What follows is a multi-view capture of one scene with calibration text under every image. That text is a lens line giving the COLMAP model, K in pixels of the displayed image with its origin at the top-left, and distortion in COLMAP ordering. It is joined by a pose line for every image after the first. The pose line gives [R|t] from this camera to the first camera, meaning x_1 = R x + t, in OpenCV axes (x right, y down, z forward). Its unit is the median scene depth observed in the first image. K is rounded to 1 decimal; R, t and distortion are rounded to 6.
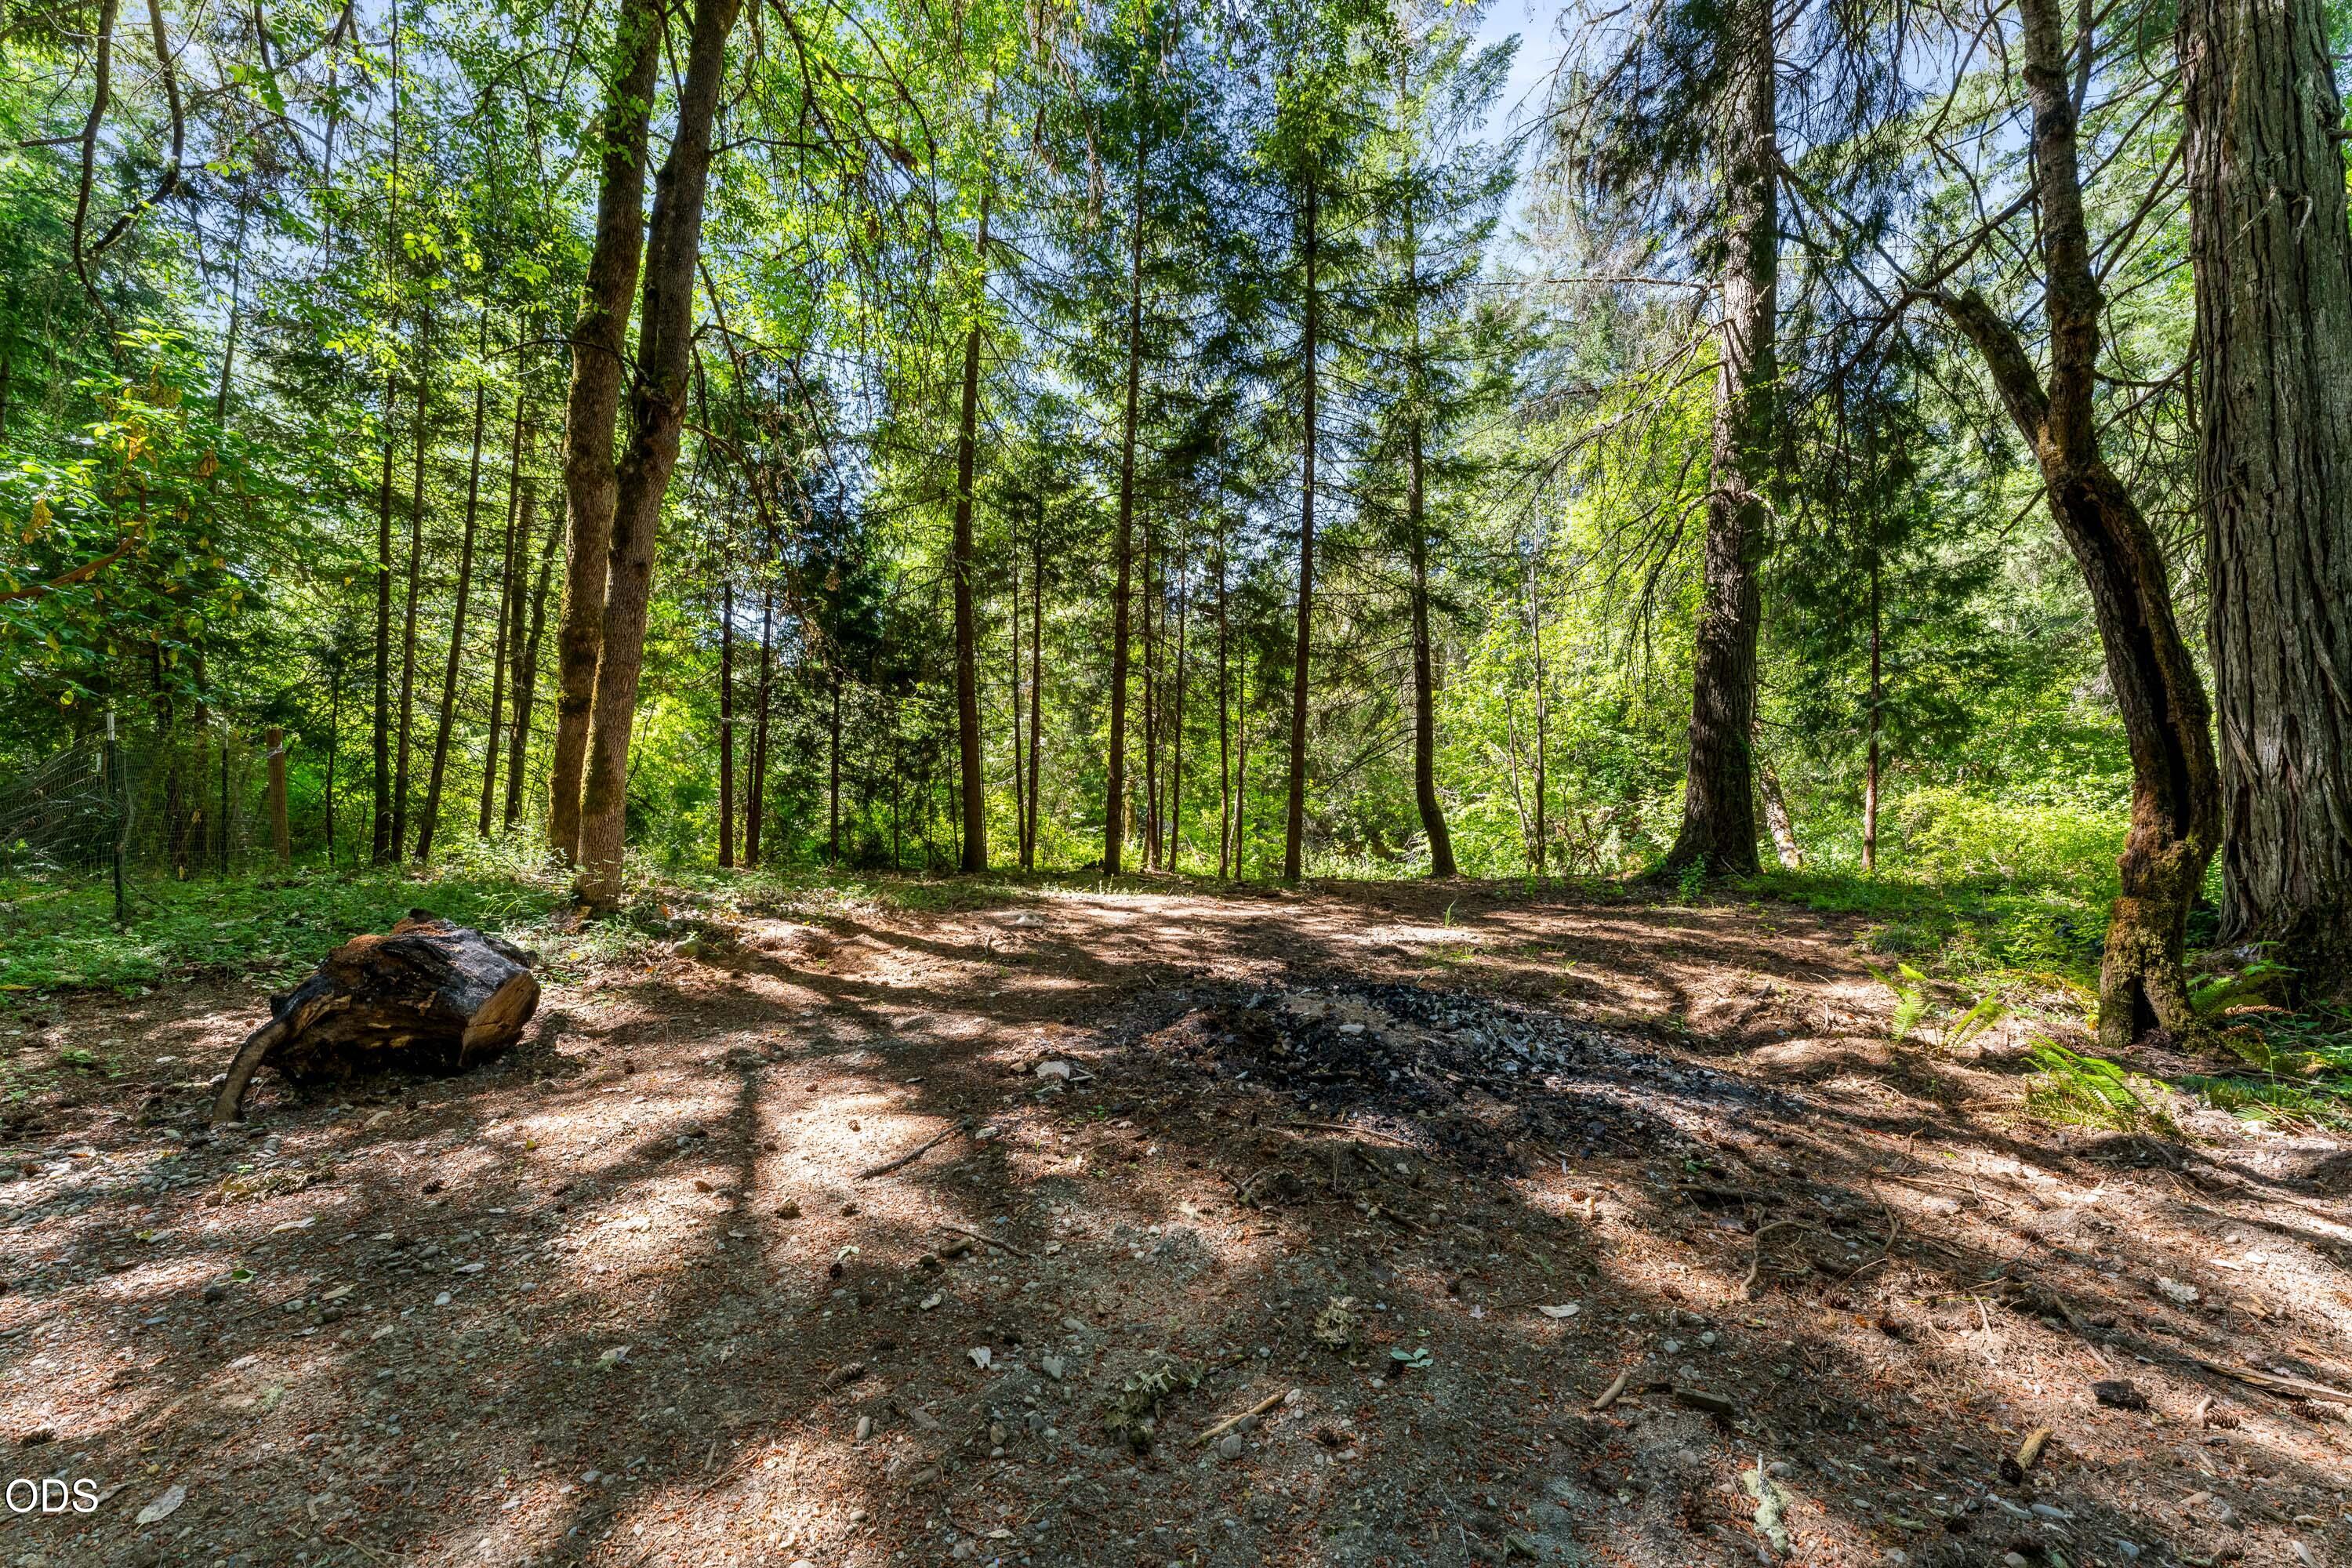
lens RADIAL K [[943.5, 0, 1172.5], [0, 943.5, 783.5], [0, 0, 1]] dist [0.002430, 0.000370]
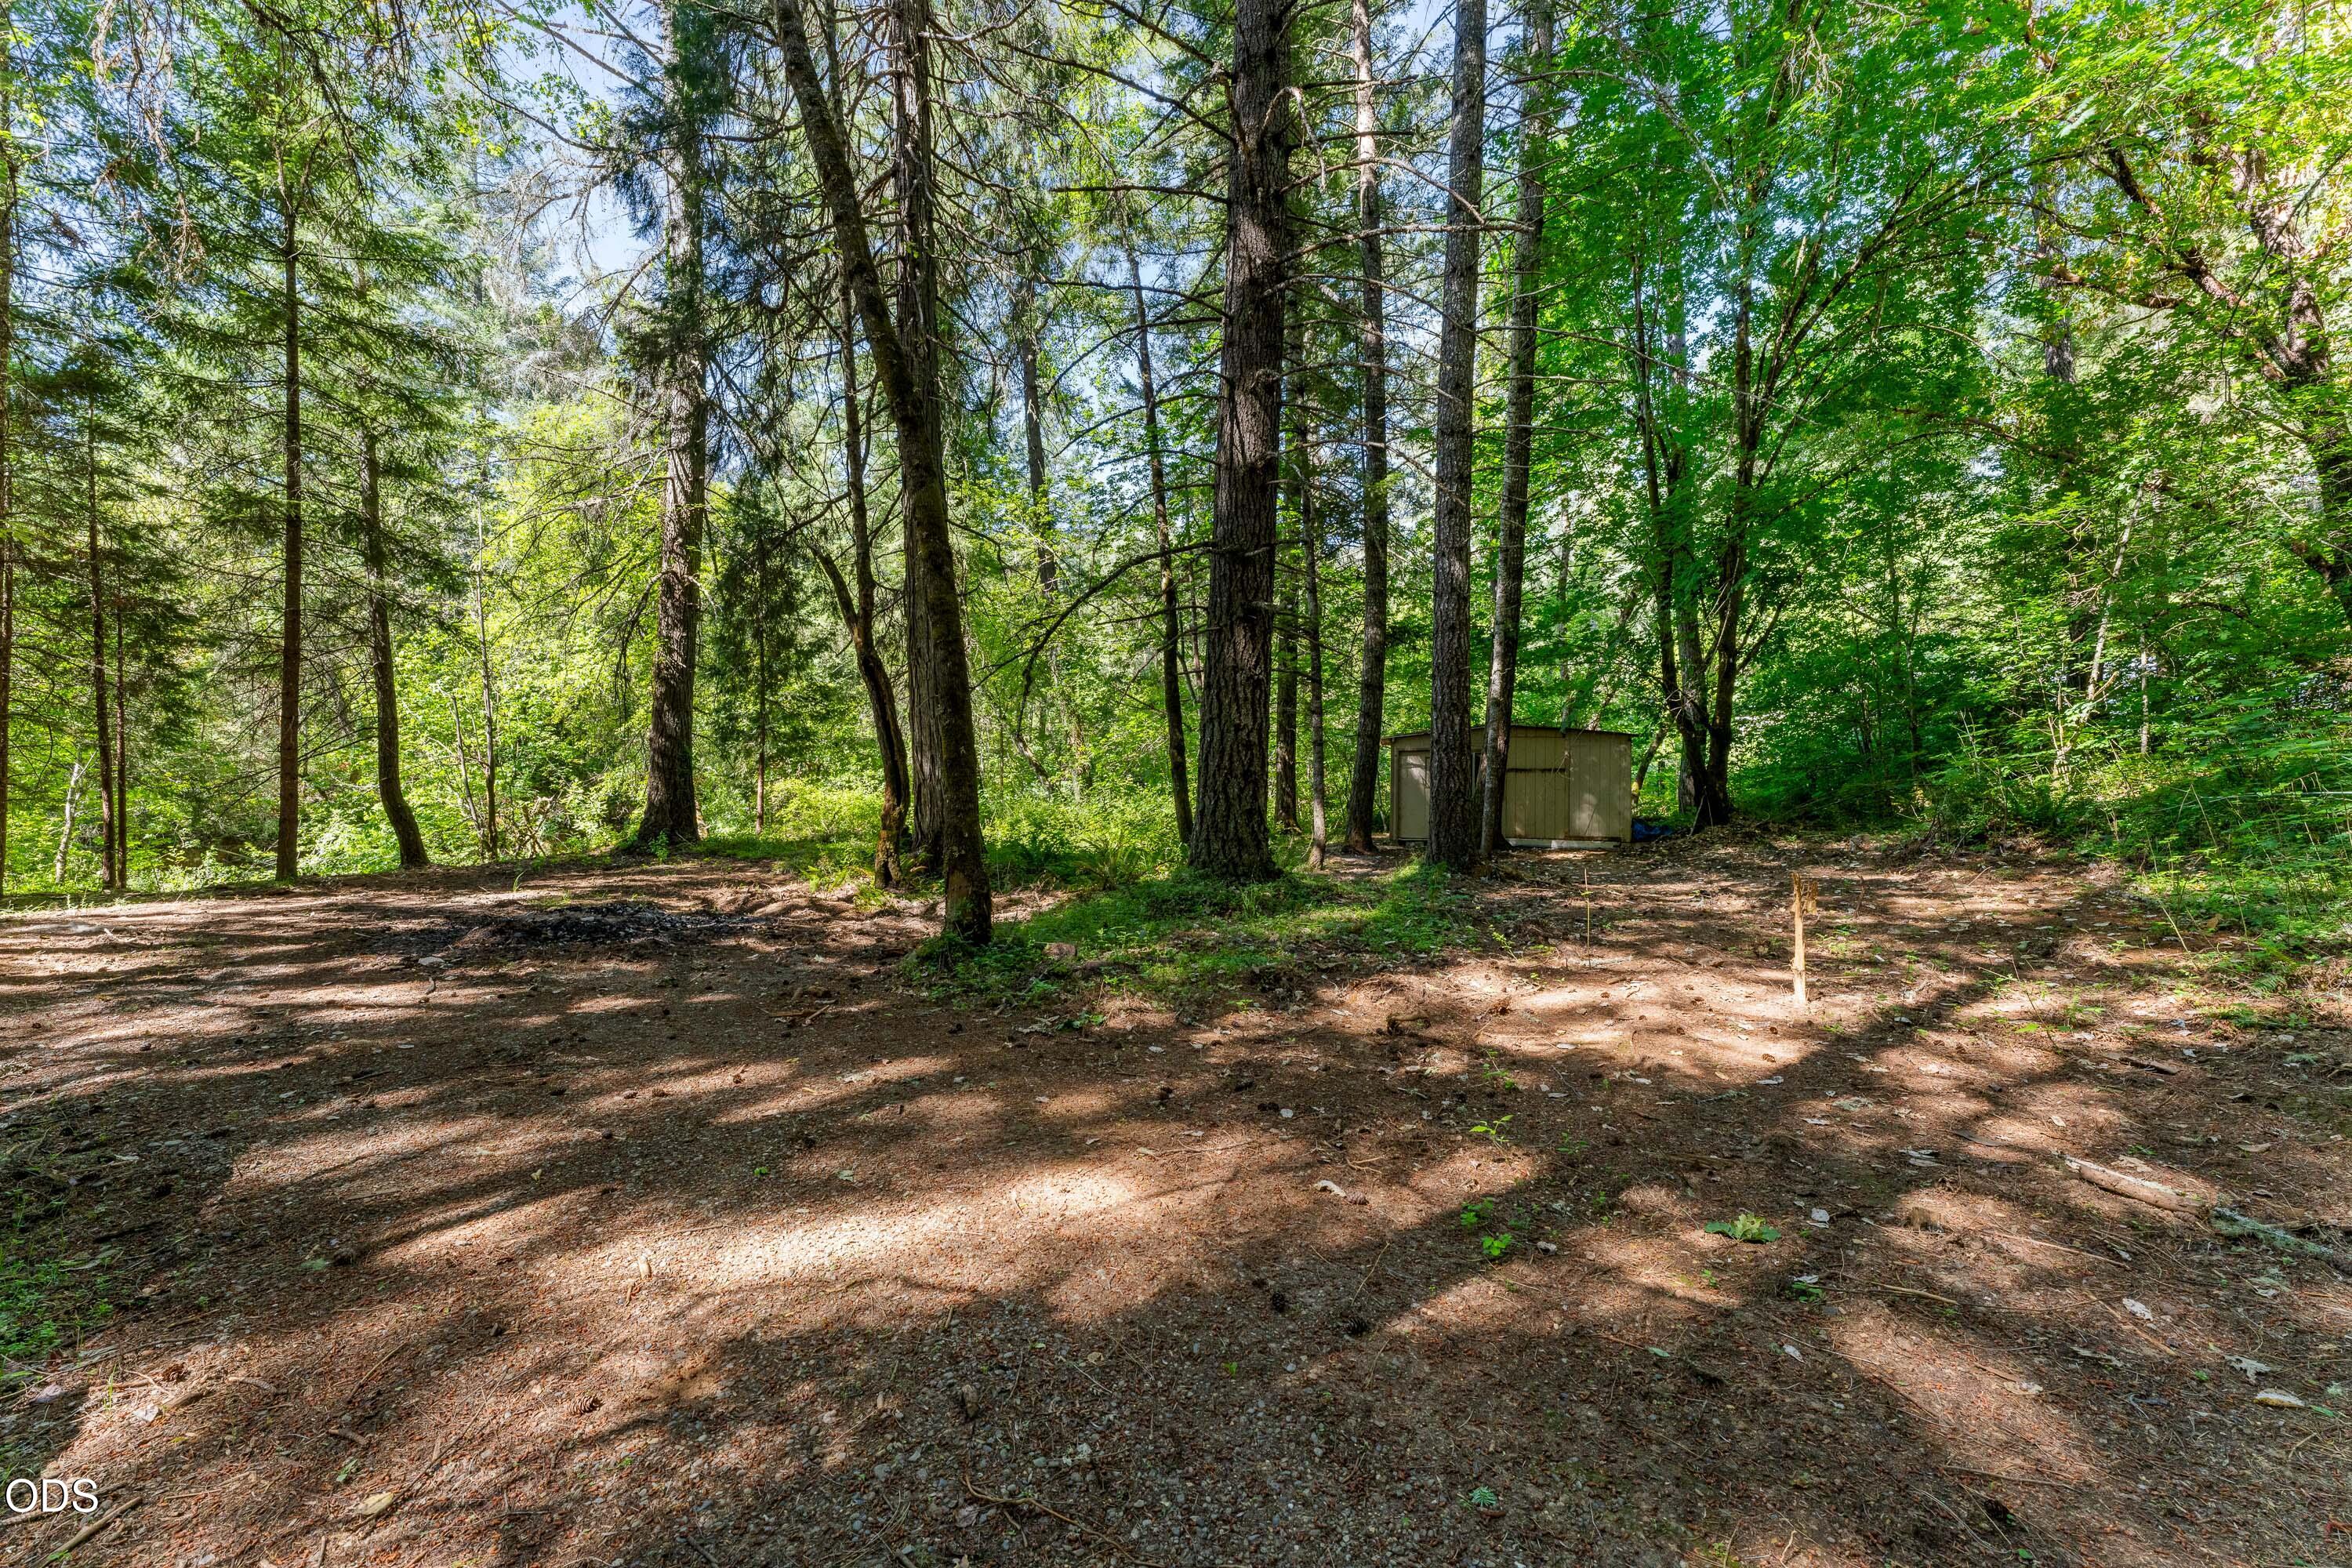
lens RADIAL K [[943.5, 0, 1174.5], [0, 943.5, 777.2], [0, 0, 1]] dist [0.002430, 0.000370]
pose [[0.466733, -0.009888, 0.884343, -0.342588], [0.003192, 0.999950, 0.009496, -0.015649], [-0.884392, -0.001609, 0.466741, -0.346169]]
